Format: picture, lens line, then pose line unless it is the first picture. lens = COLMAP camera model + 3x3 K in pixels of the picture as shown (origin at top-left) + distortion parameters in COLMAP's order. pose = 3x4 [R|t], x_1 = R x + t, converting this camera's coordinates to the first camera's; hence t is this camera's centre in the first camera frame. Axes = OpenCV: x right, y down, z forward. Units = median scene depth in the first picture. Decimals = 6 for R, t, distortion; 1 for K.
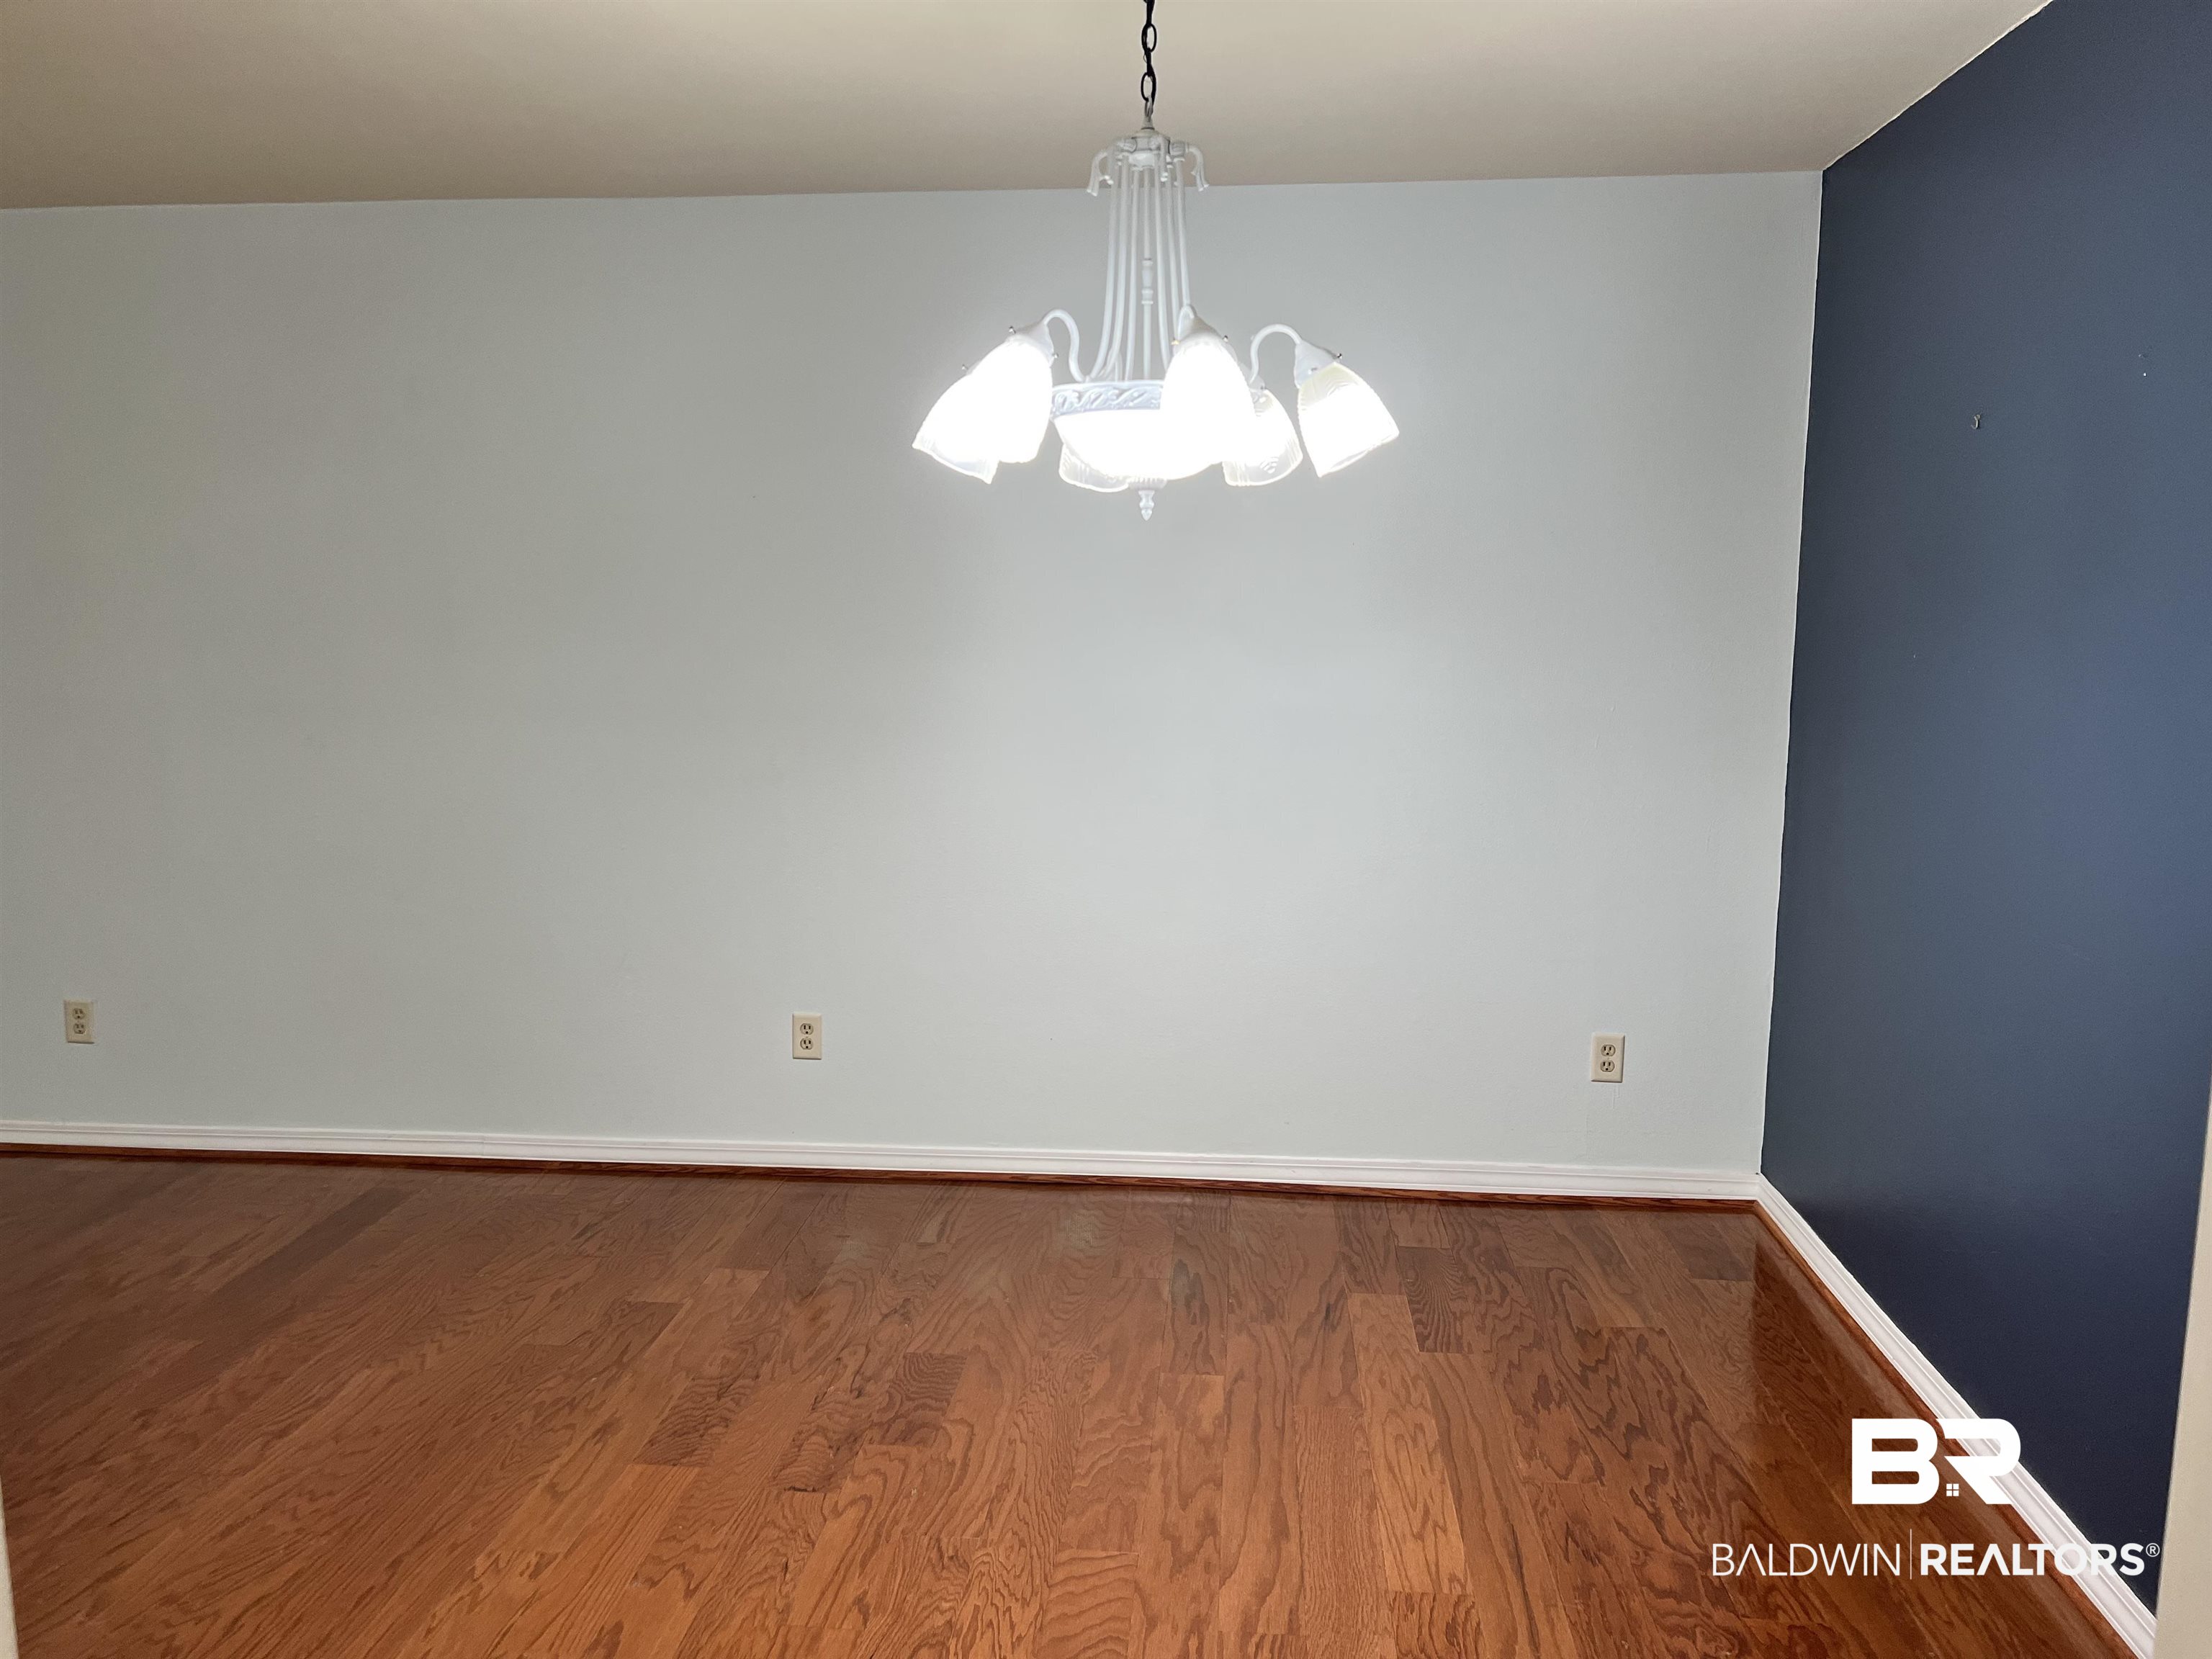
lens RADIAL K [[1660.8, 0, 1110.1], [0, 1660.8, 810.4], [0, 0, 1]] dist [0.053754, -0.060612]
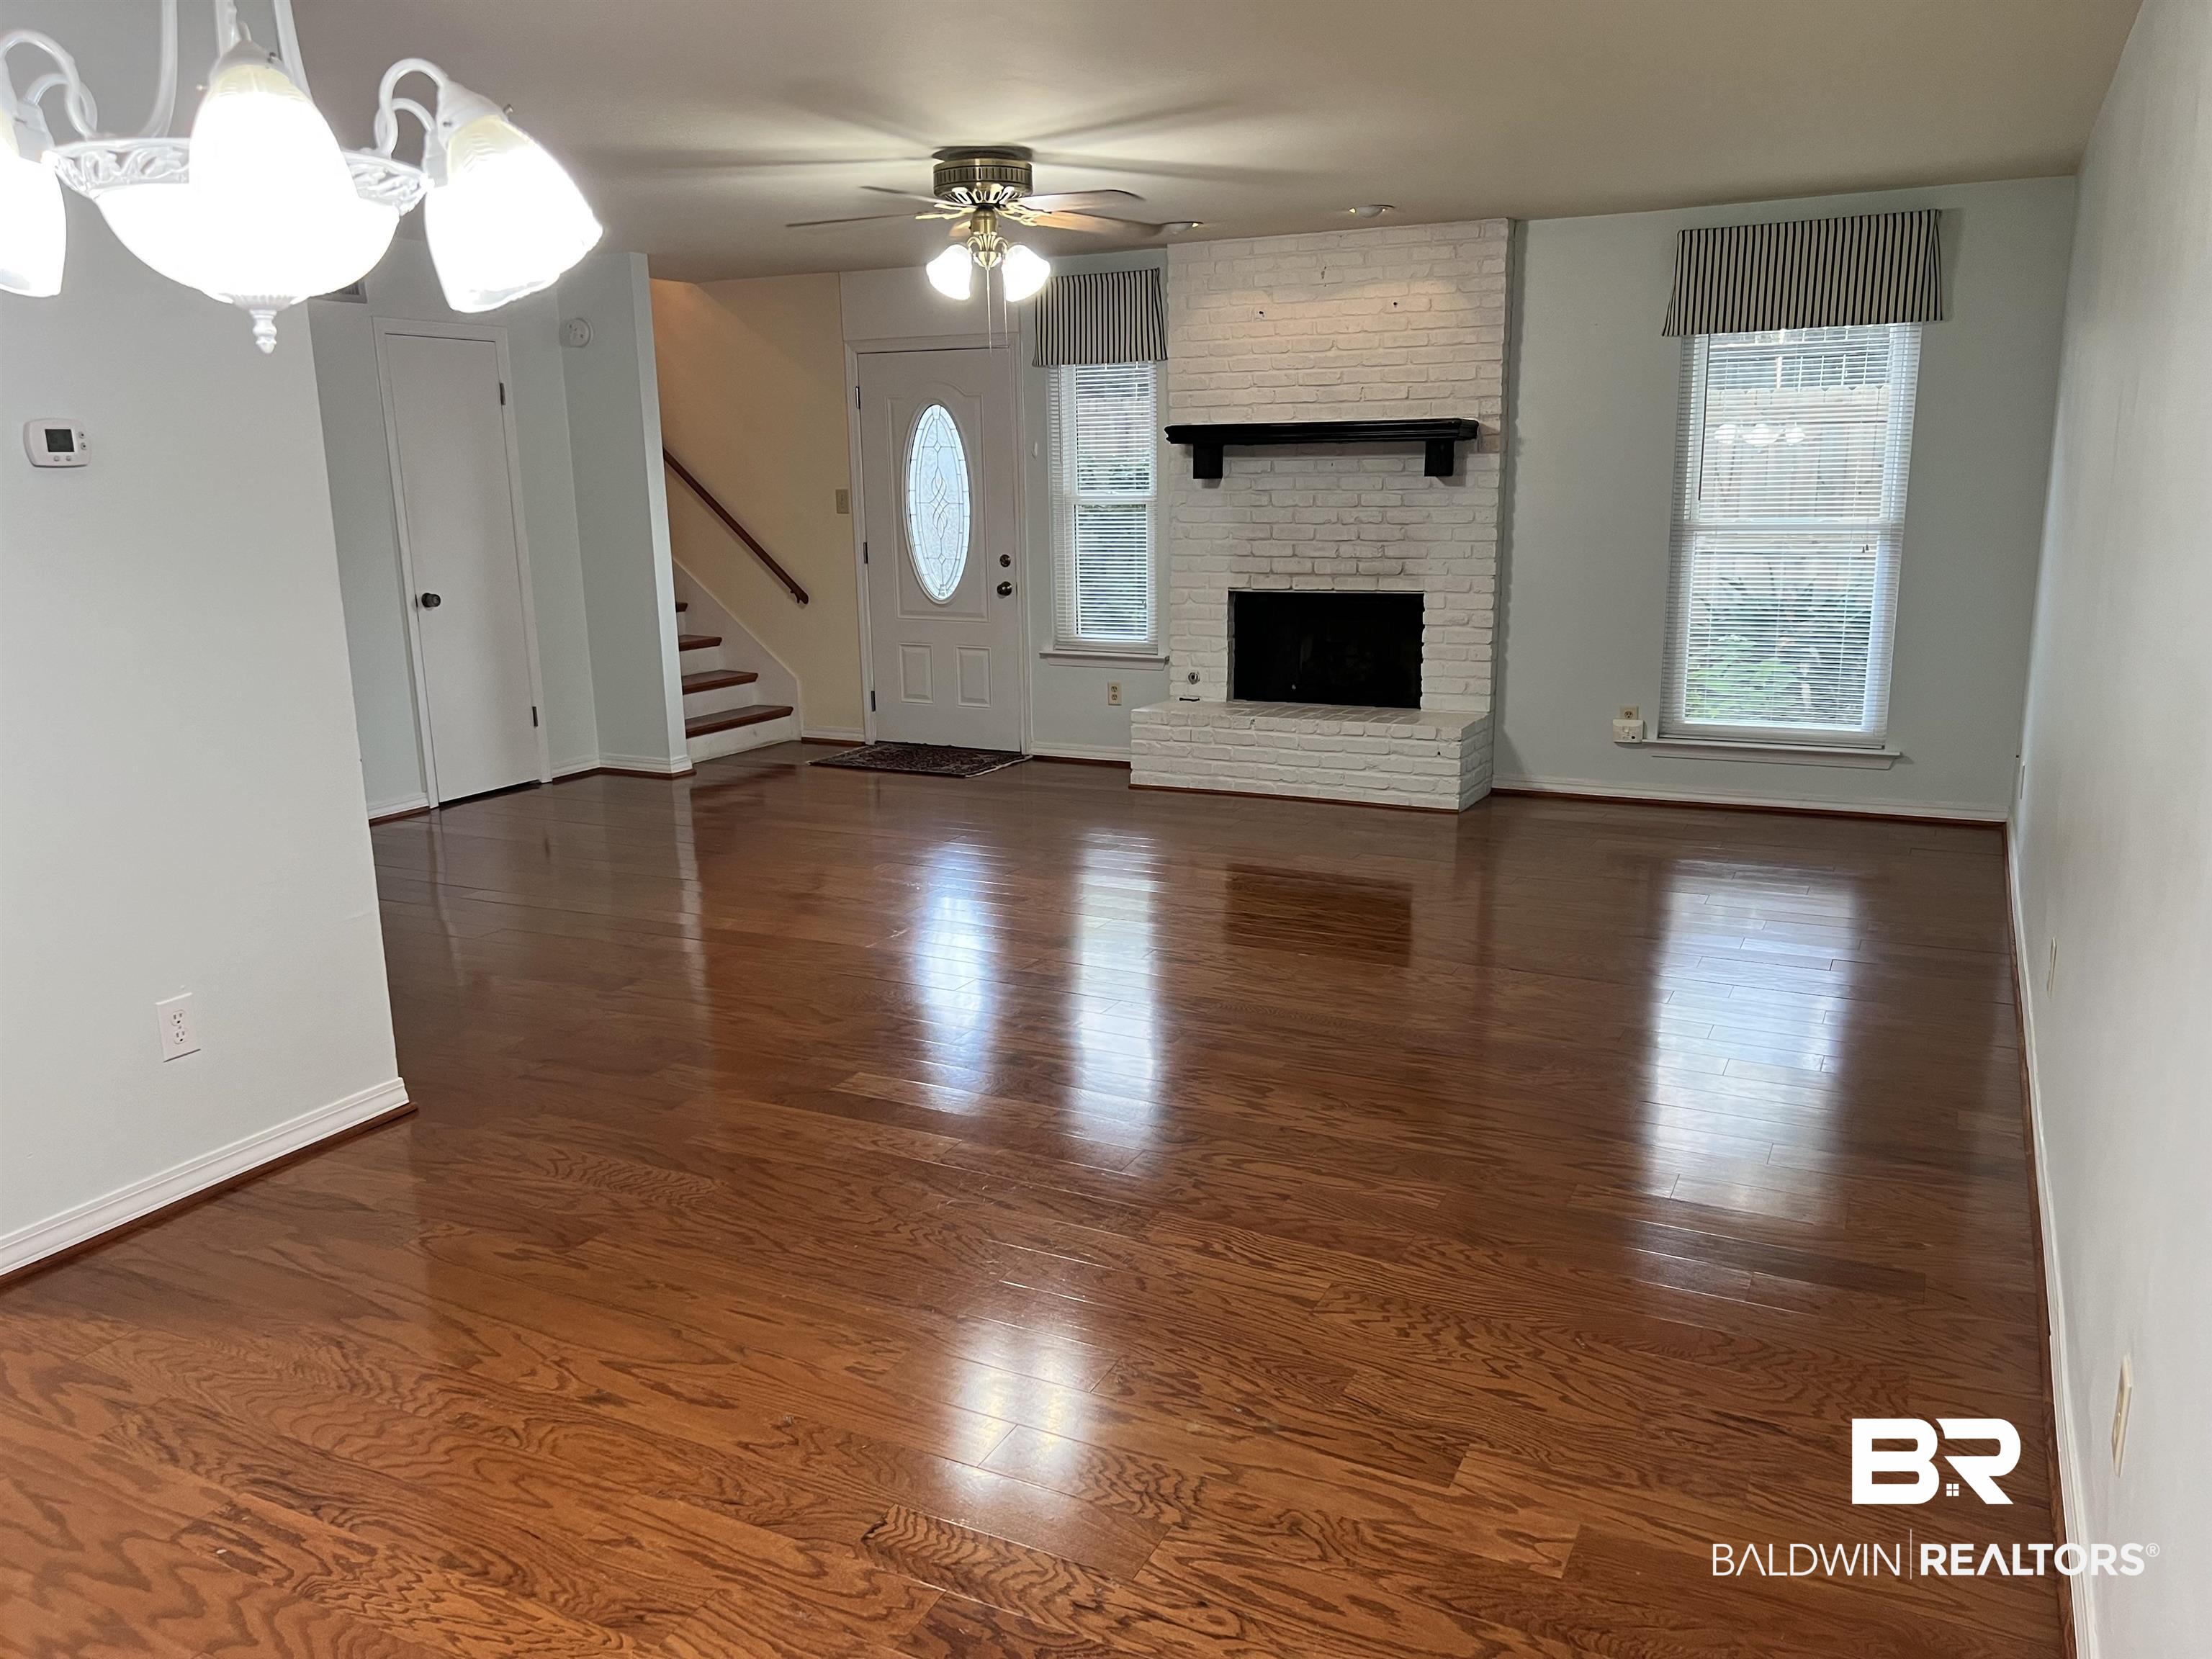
lens RADIAL K [[1660.8, 0, 1104.3], [0, 1660.8, 836.7], [0, 0, 1]] dist [0.053754, -0.060612]
pose [[-0.350407, 0.216278, -0.911284, 0.480577], [-0.117878, 0.955052, 0.271992, -0.177840], [0.929150, 0.202728, -0.309162, 1.317951]]
